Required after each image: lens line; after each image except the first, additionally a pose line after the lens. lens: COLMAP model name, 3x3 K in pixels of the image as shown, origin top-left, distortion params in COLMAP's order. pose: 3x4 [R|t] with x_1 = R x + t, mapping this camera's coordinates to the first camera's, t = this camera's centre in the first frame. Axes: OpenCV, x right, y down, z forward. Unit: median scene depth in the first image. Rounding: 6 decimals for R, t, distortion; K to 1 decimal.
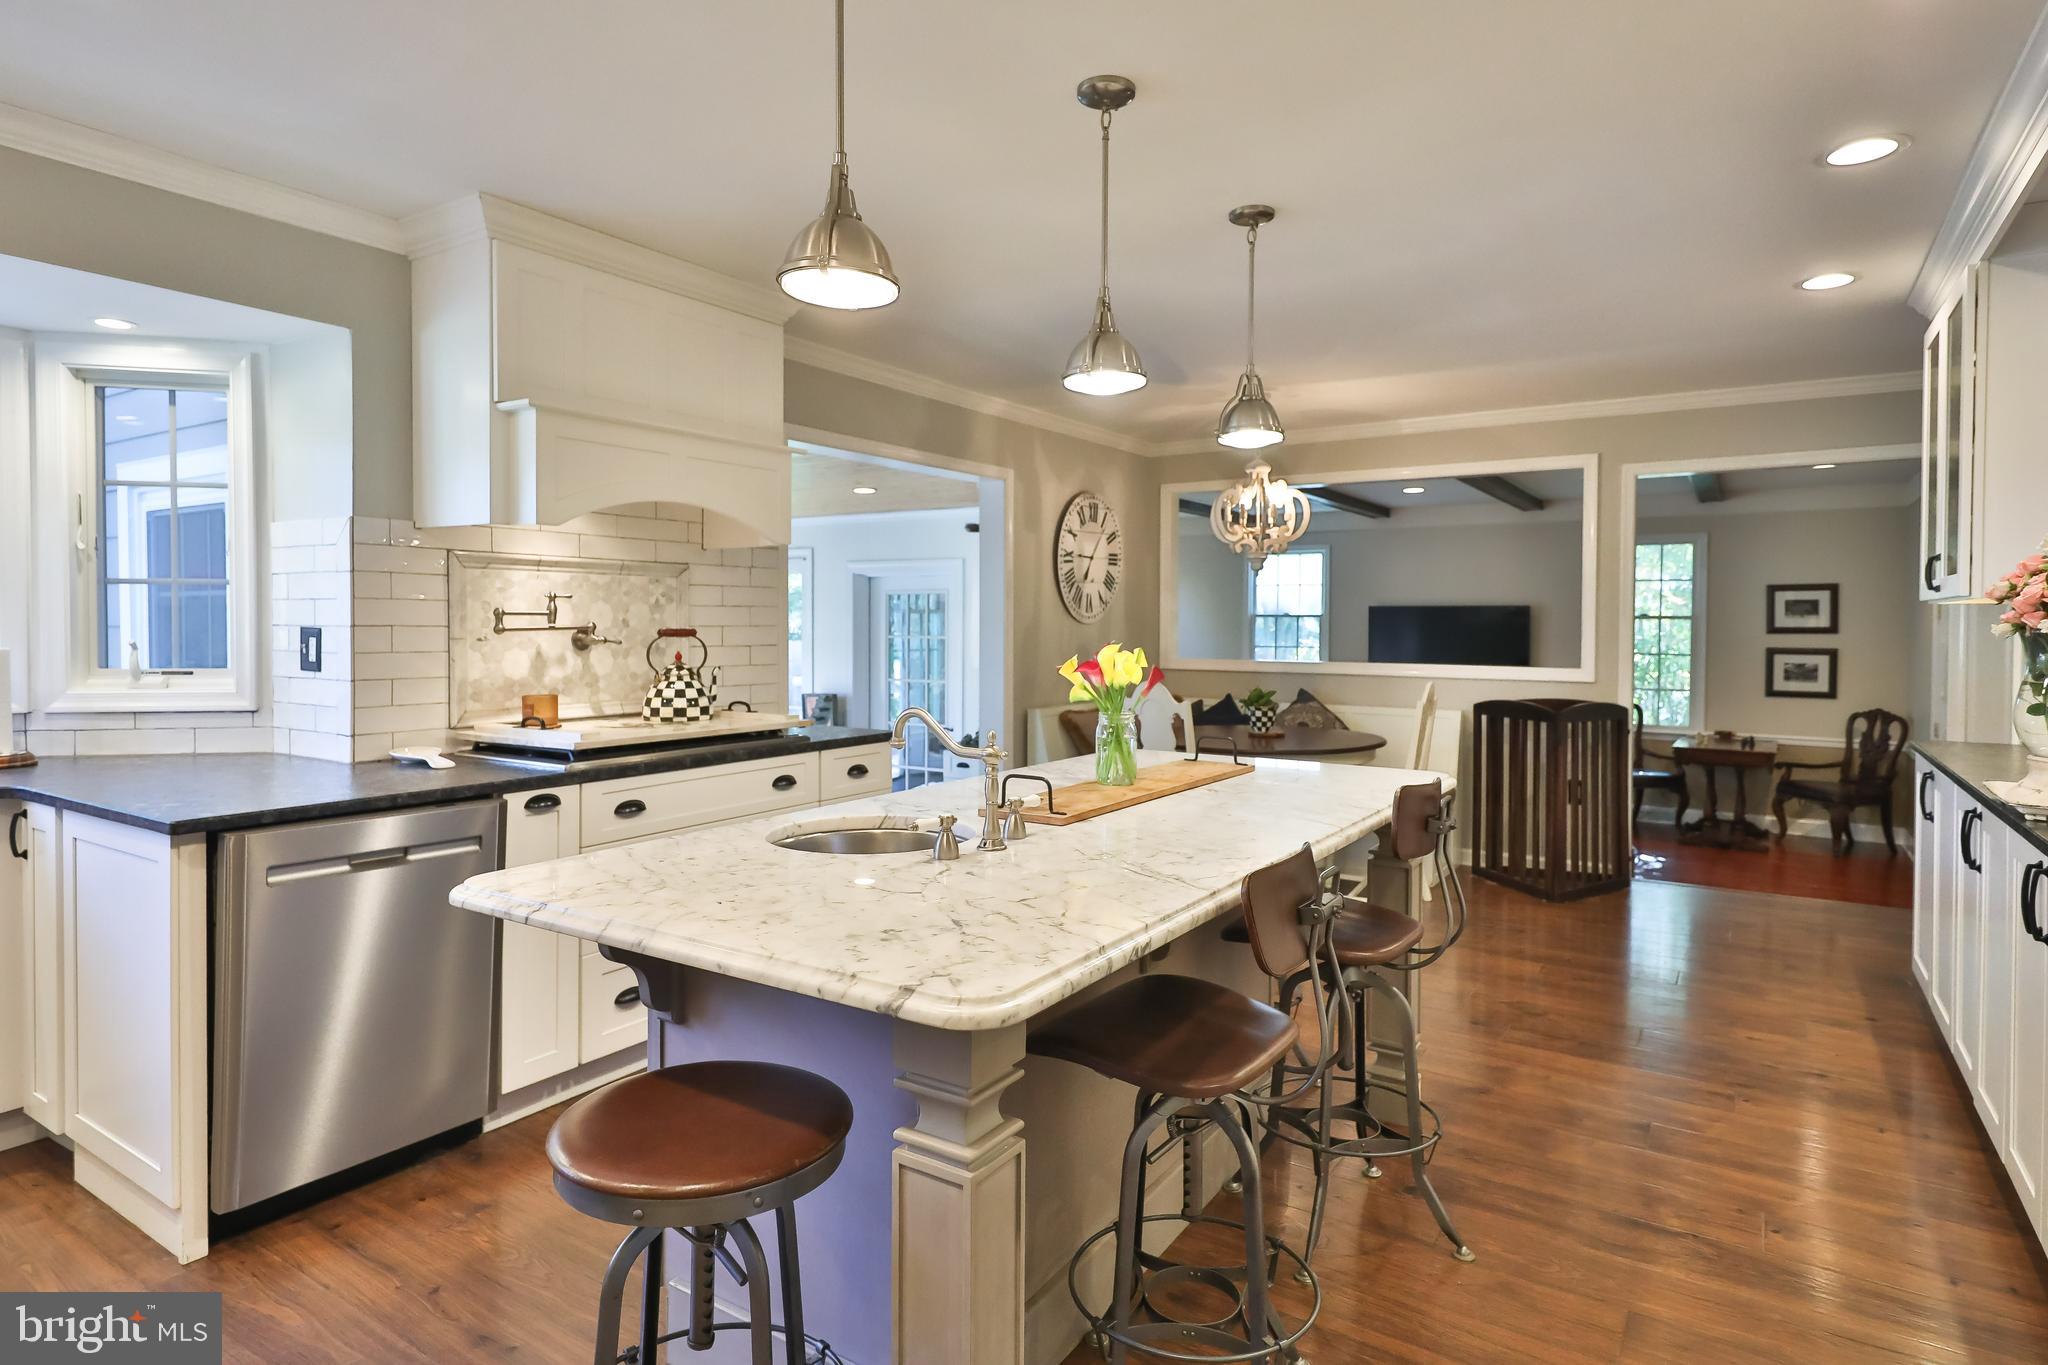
lens RADIAL K [[1120.6, 0, 1033.7], [0, 1120.6, 644.3], [0, 0, 1]] dist [0.015314, -0.007224]
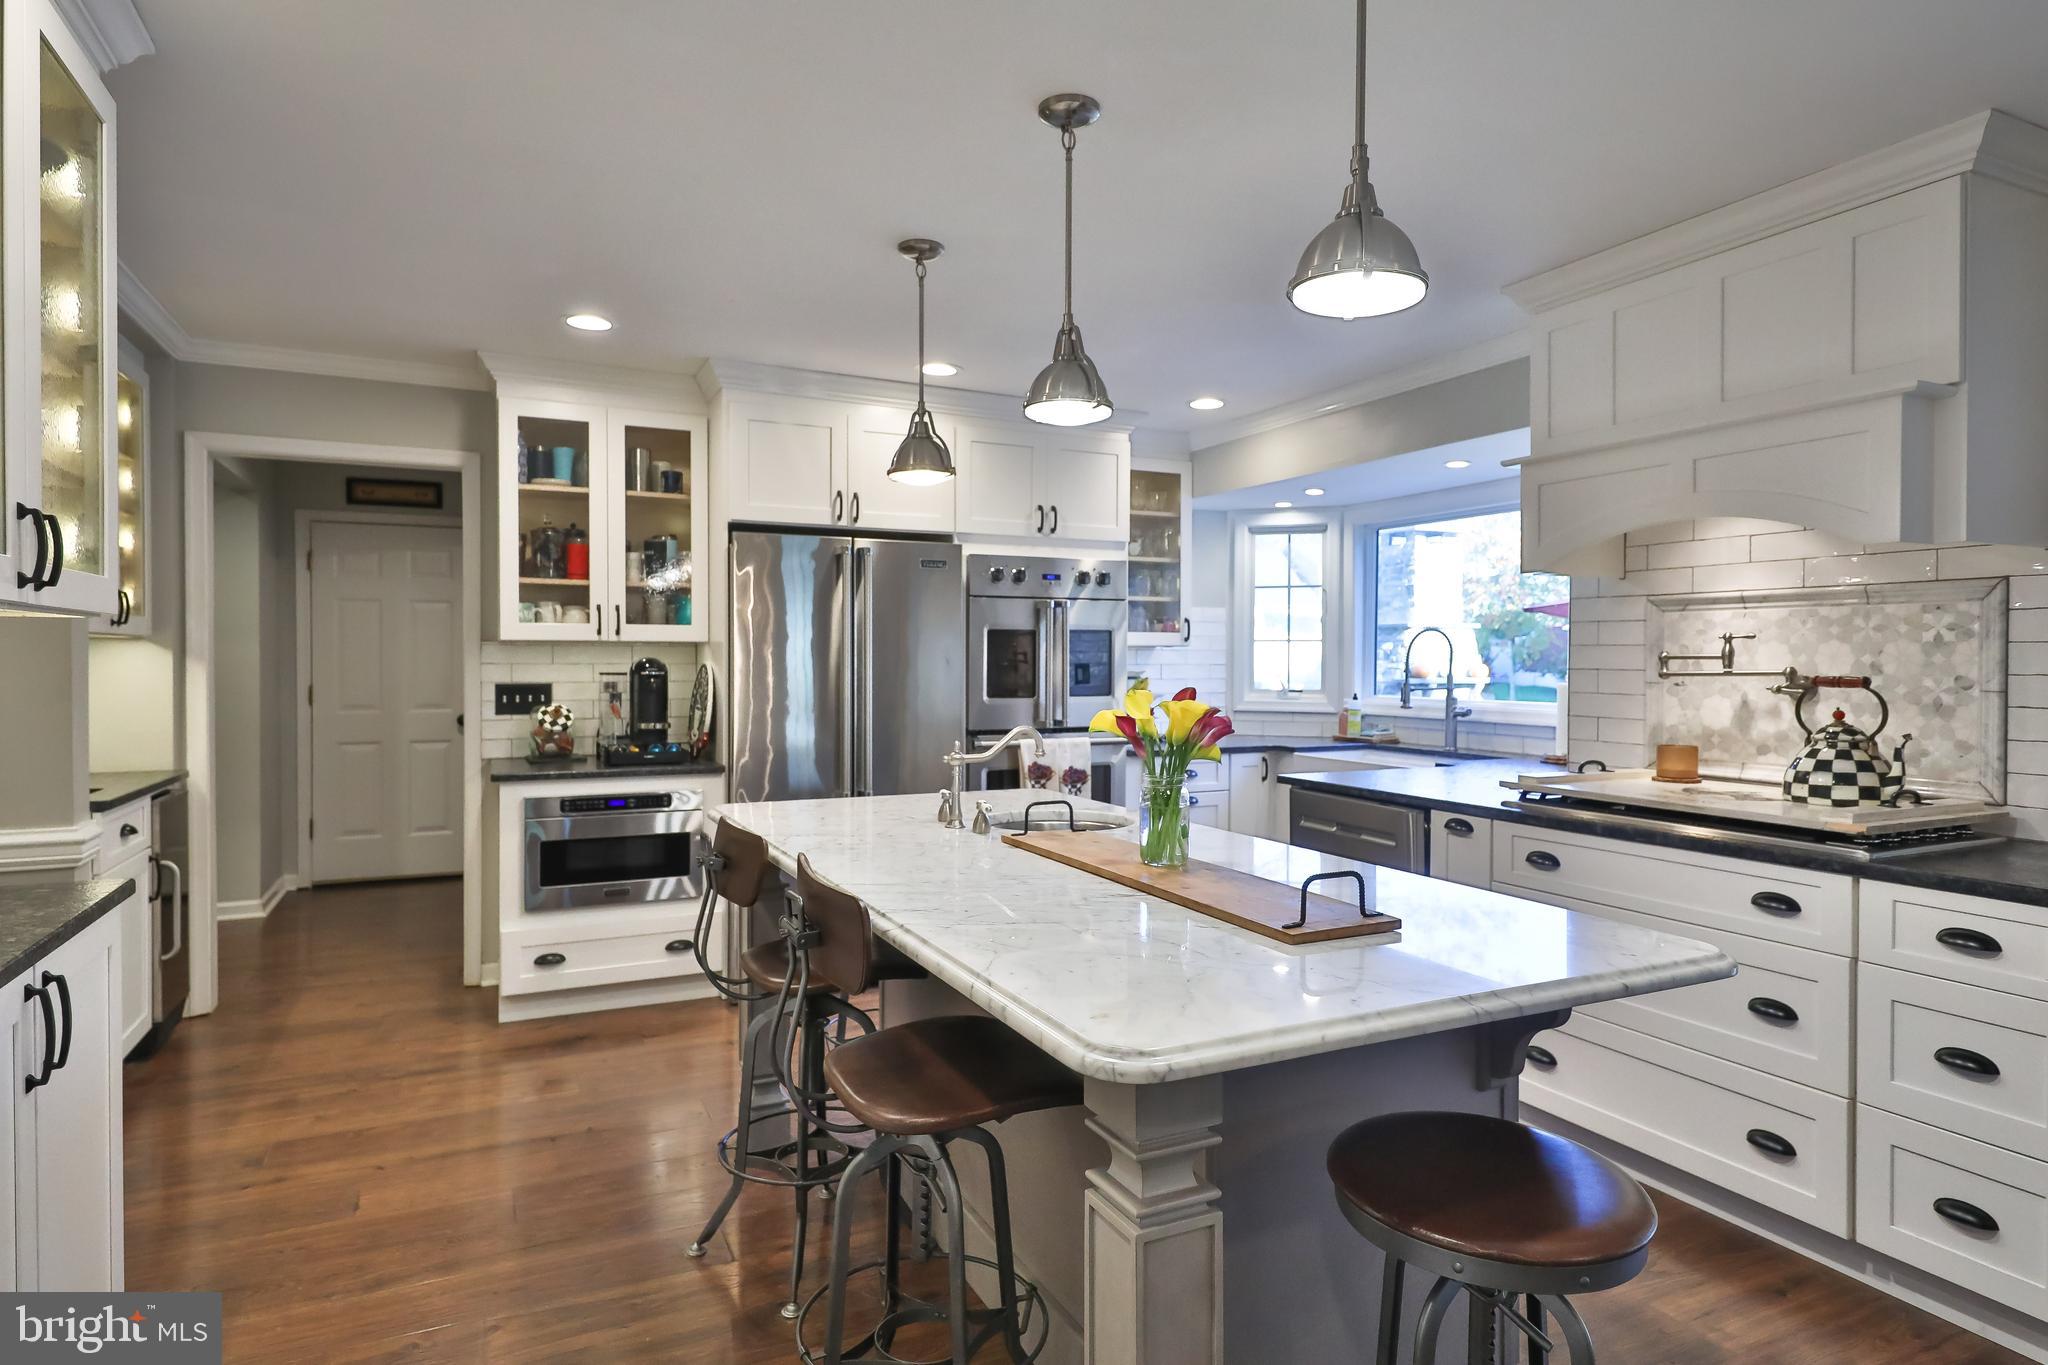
lens RADIAL K [[1120.6, 0, 1009.9], [0, 1120.6, 672.6], [0, 0, 1]] dist [0.015314, -0.007224]
pose [[-0.532386, 0.003643, -0.846494, 0.631986], [-0.022368, 0.999581, 0.018370, -0.019301], [0.846206, 0.028714, -0.532081, 1.022450]]
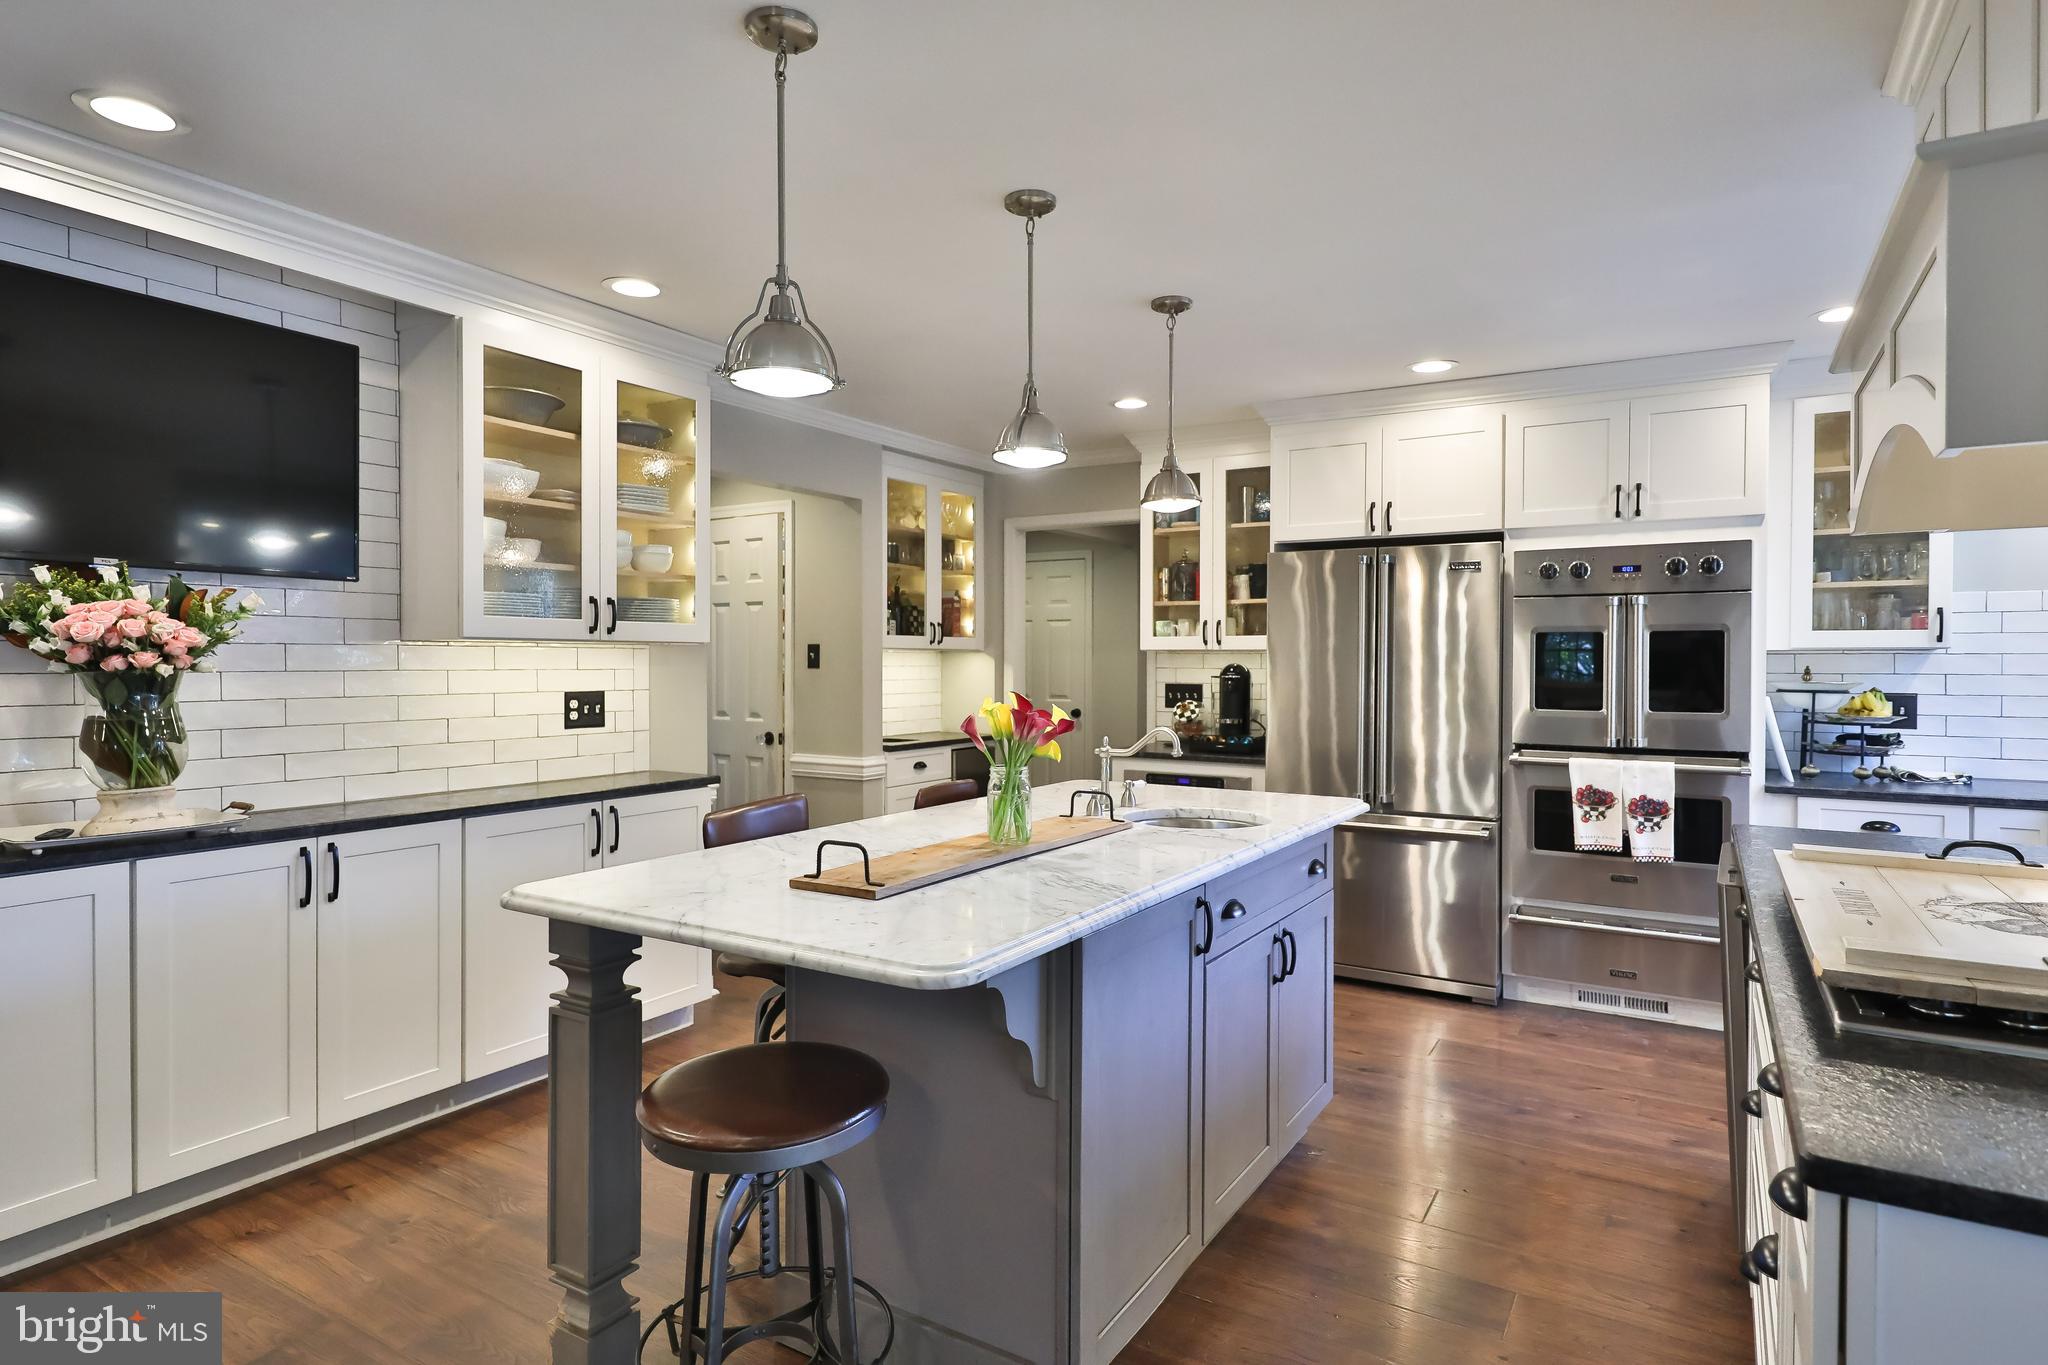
lens RADIAL K [[1120.6, 0, 1024.2], [0, 1120.6, 664.3], [0, 0, 1]] dist [0.015314, -0.007224]
pose [[-0.999929, -0.007535, -0.009185, 0.059593], [-0.007765, 0.999648, 0.025353, -0.038897], [0.008991, 0.025422, -0.999636, 1.506317]]
